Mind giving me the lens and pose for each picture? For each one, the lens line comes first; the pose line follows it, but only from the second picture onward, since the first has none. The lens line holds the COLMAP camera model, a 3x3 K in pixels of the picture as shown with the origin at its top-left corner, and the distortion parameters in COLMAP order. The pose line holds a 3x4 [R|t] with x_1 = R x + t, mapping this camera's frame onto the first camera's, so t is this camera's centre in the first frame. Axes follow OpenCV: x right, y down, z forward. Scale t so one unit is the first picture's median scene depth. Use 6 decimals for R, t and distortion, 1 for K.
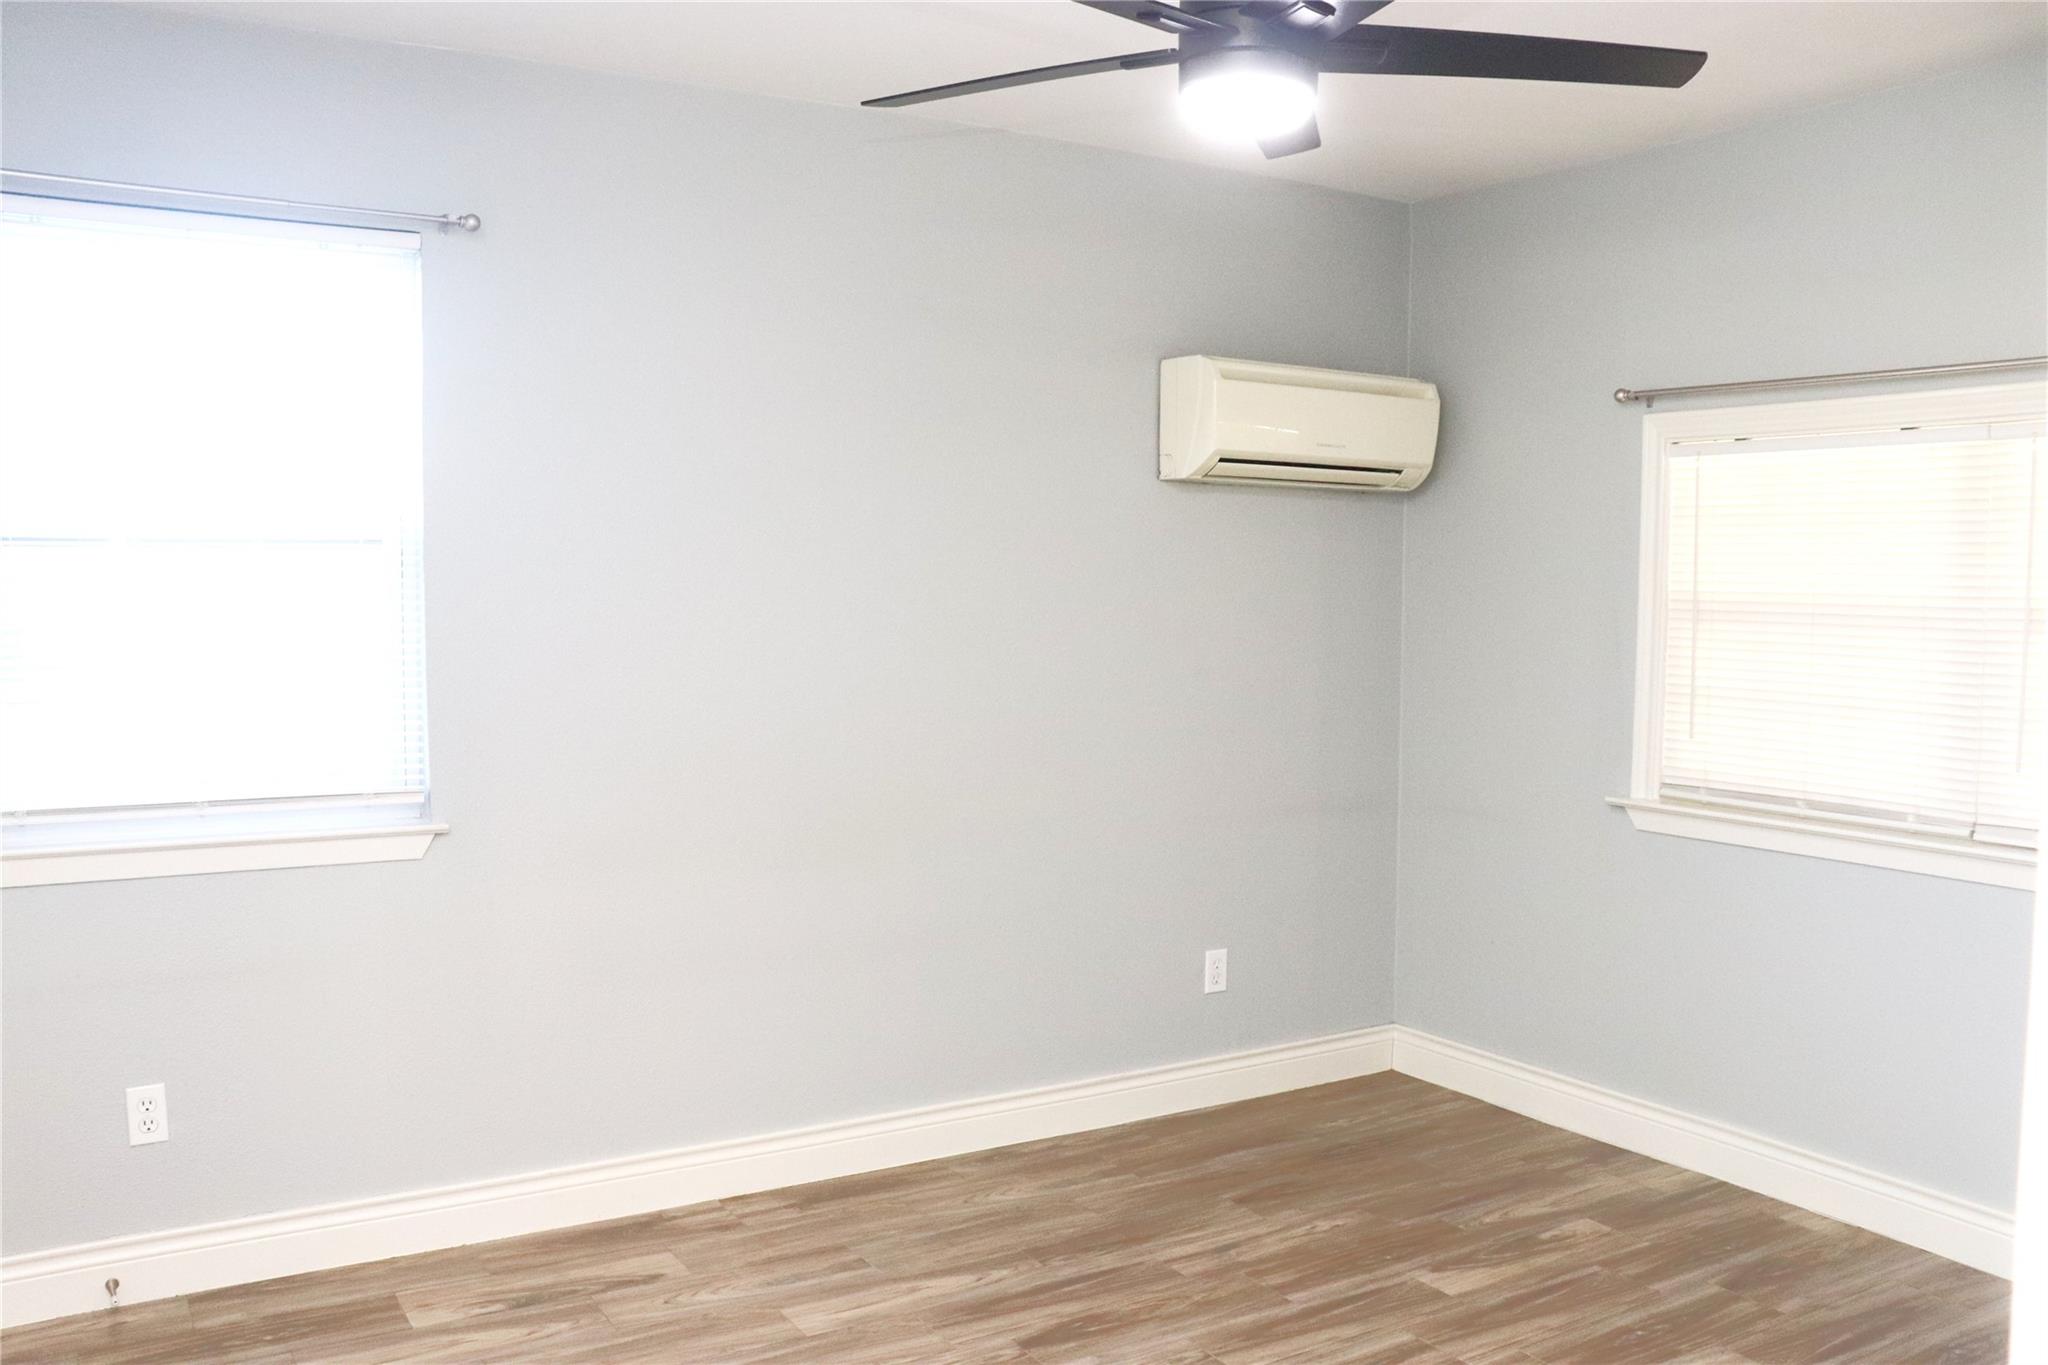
lens RADIAL K [[1663.7, 0, 1024.0], [0, 1663.7, 682.5], [0, 0, 1]] dist [-0.040924, 0.005120]
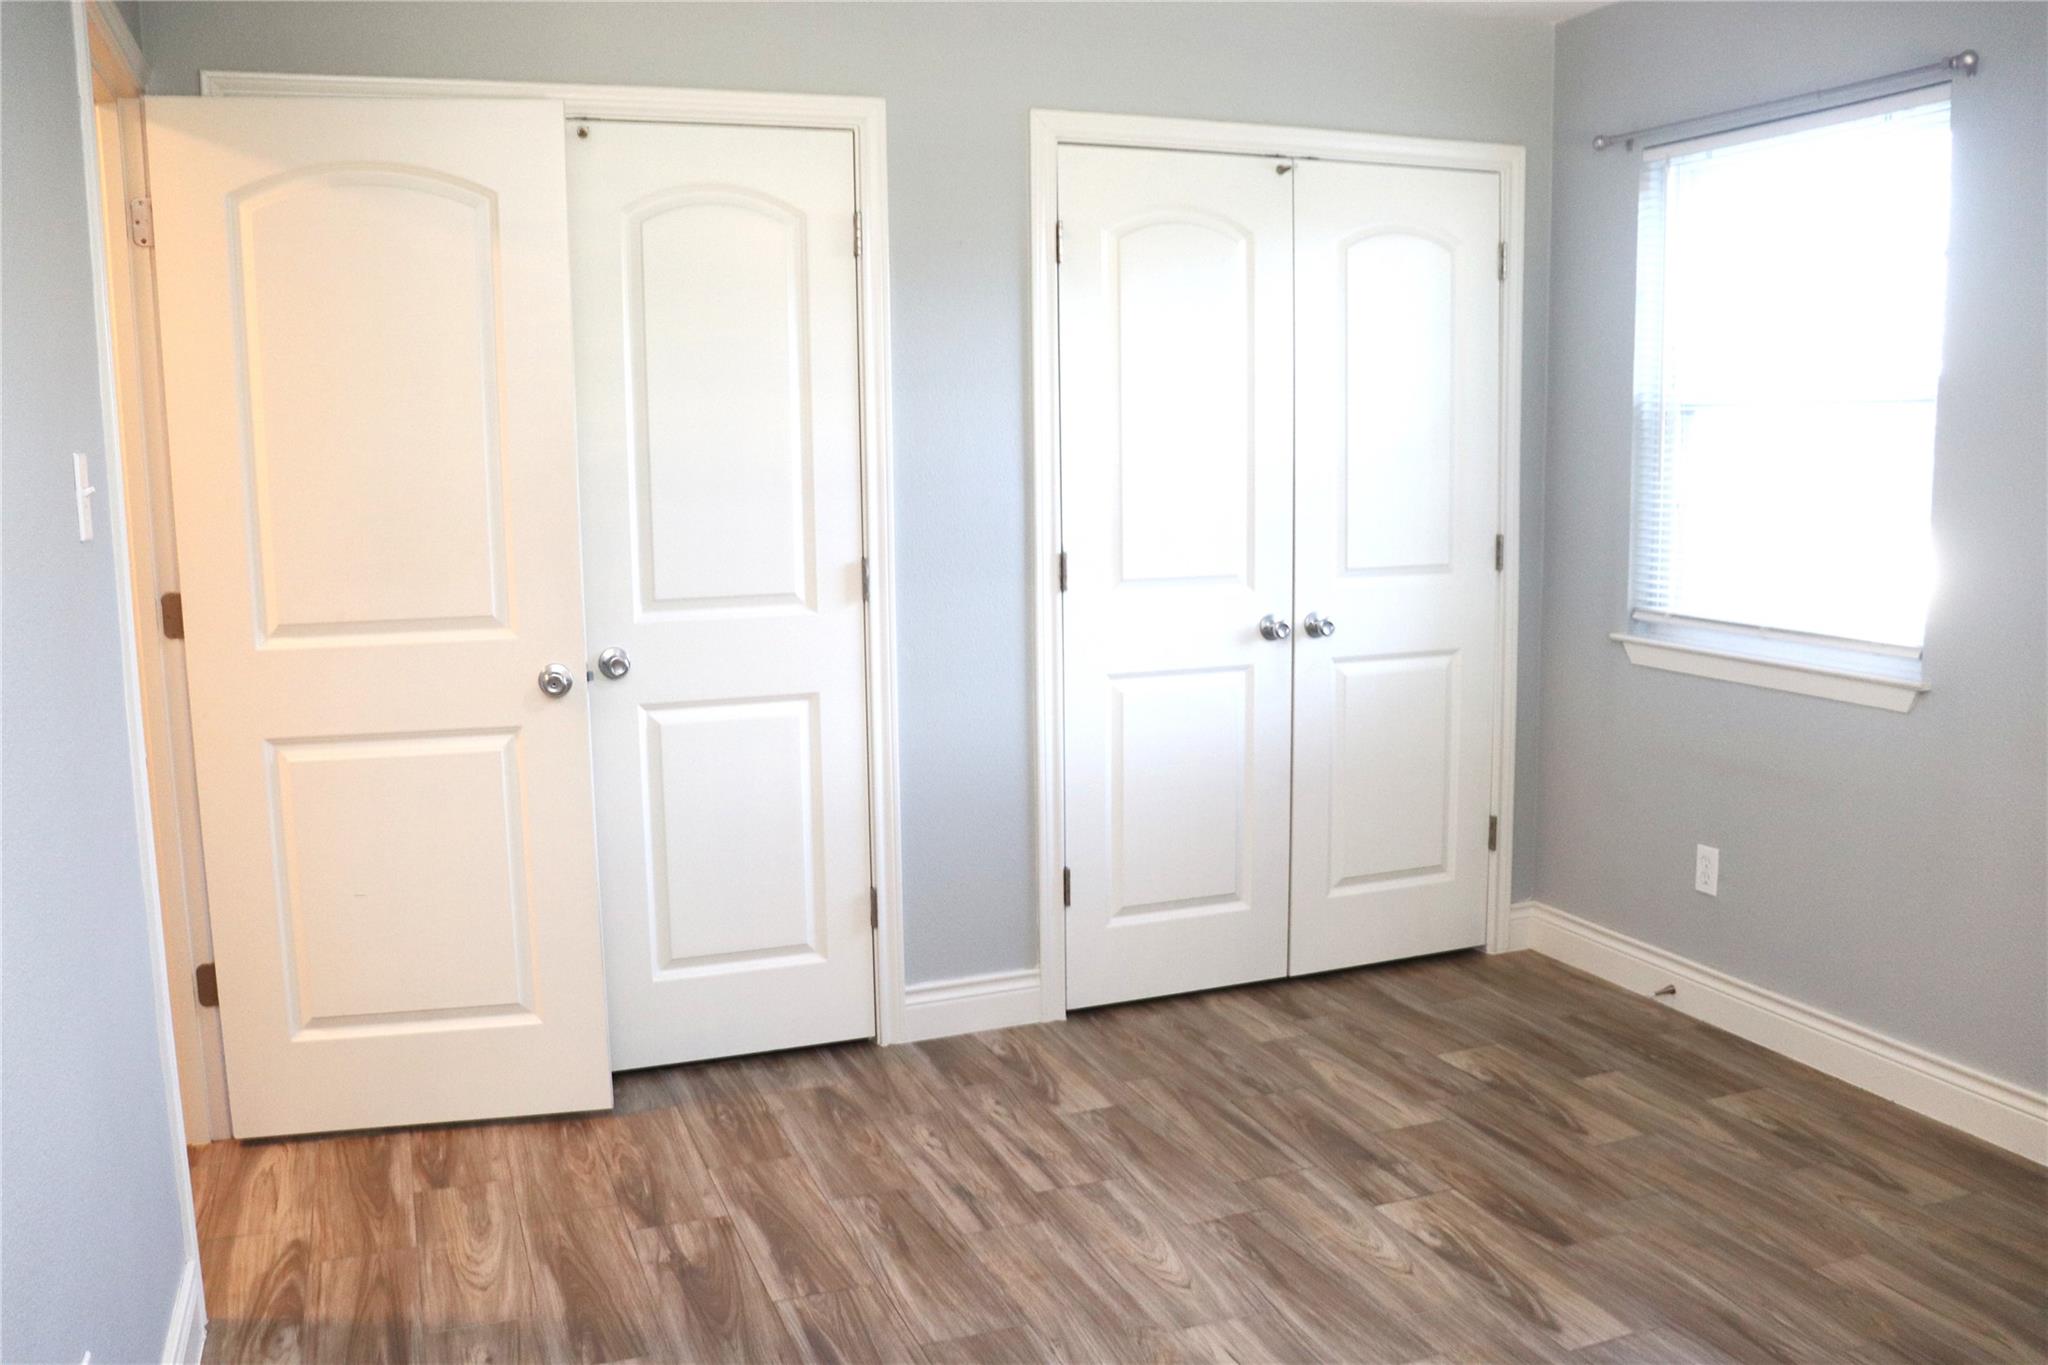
lens RADIAL K [[1663.7, 0, 1024.0], [0, 1663.7, 682.5], [0, 0, 1]] dist [-0.040924, 0.005120]
pose [[-0.114609, 0.145724, -0.982664, 0.732038], [-0.060530, 0.986320, 0.153326, -0.036992], [0.991565, 0.077054, -0.104220, 0.606623]]
